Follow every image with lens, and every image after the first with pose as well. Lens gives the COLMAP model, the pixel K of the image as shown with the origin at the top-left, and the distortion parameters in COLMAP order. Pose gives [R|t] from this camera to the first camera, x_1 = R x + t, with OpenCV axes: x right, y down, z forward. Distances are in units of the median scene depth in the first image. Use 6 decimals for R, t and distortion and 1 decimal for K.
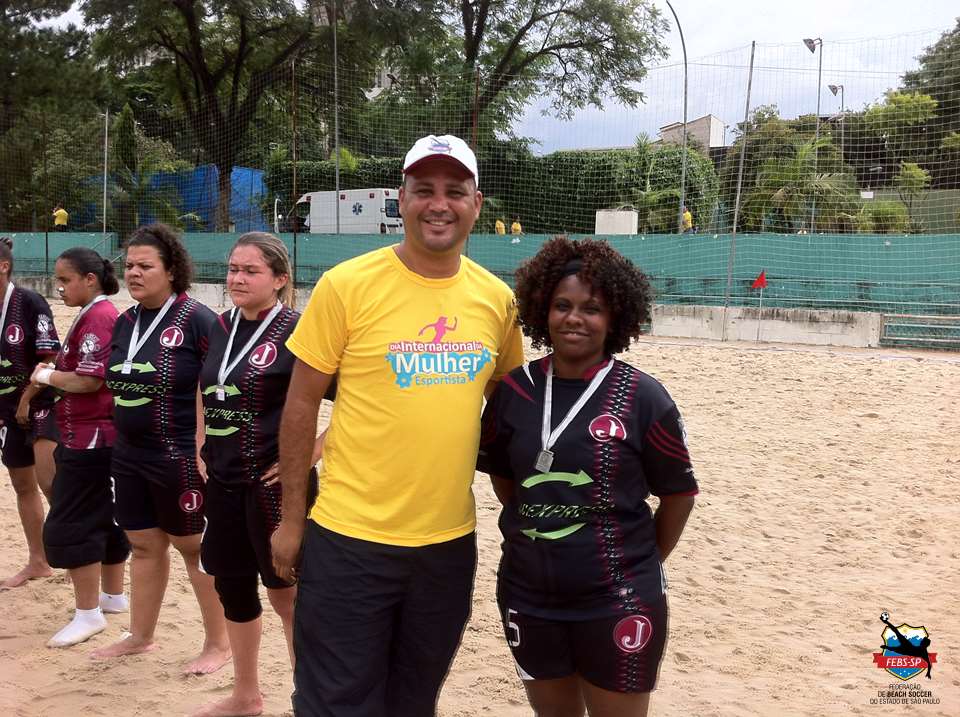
lens RADIAL K [[953.8, 0, 496.5], [0, 953.8, 381.2], [0, 0, 1]] dist [-0.035856, 0.000000]
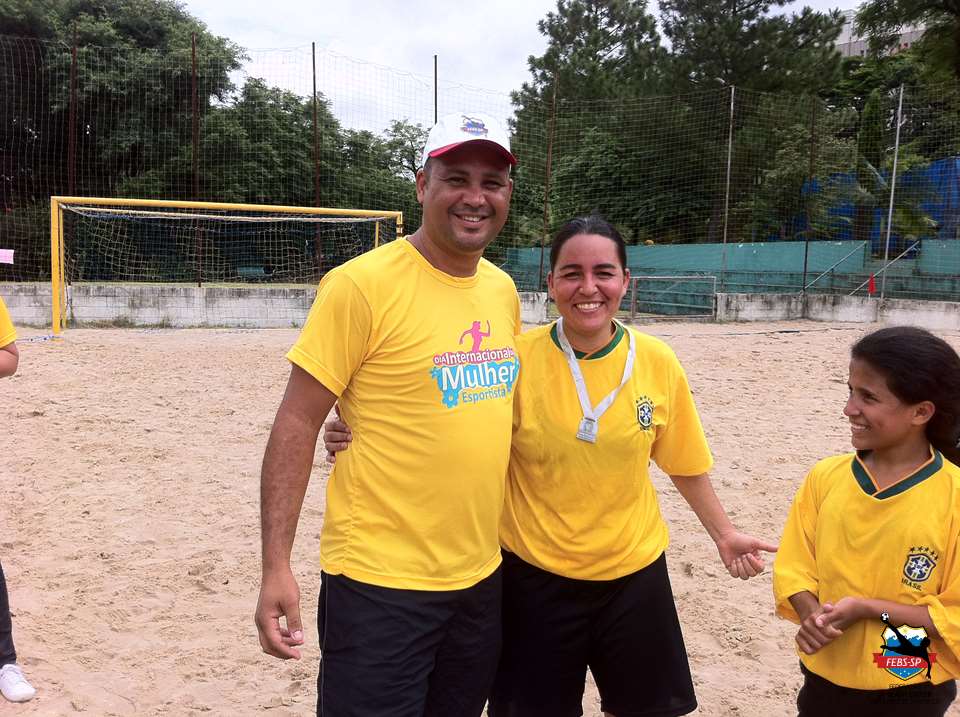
lens RADIAL K [[953.8, 0, 490.8], [0, 953.8, 368.3], [0, 0, 1]] dist [-0.035856, 0.000000]
pose [[0.804173, 0.045907, -0.592620, -0.167571], [-0.061164, 0.998112, -0.005680, -0.019578], [0.591241, 0.040814, 0.805462, 0.138827]]
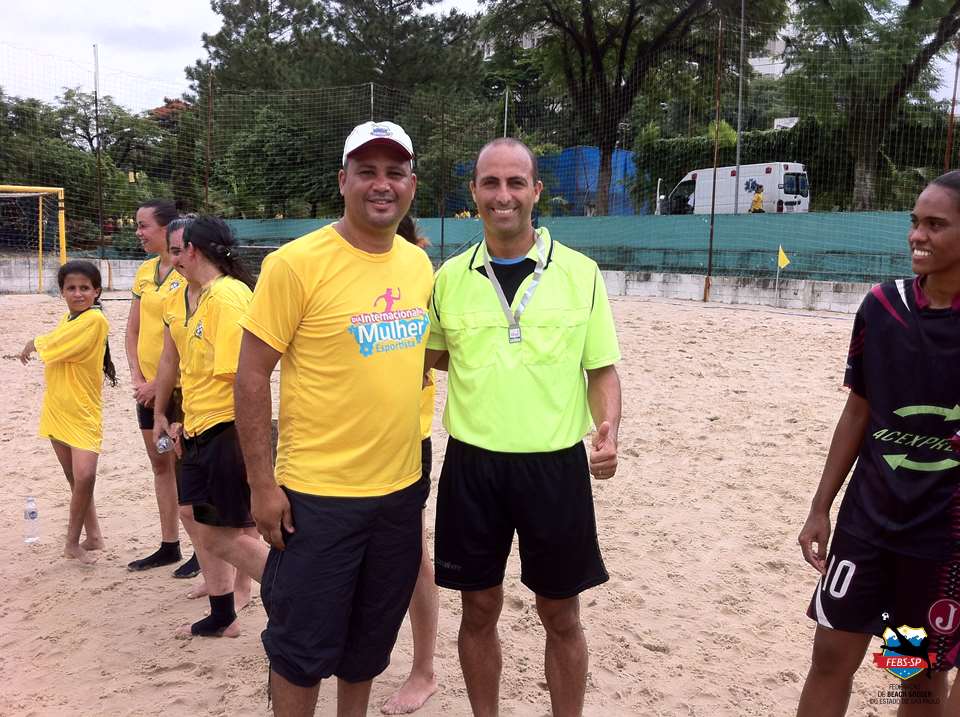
lens RADIAL K [[965.0, 0, 506.5], [0, 965.0, 354.6], [0, 0, 1]] dist [-0.029152, 0.000000]
pose [[0.949262, 0.023964, -0.313573, -0.076566], [-0.026865, 0.999627, -0.004934, -0.009255], [0.313338, 0.013108, 0.949551, 0.058586]]
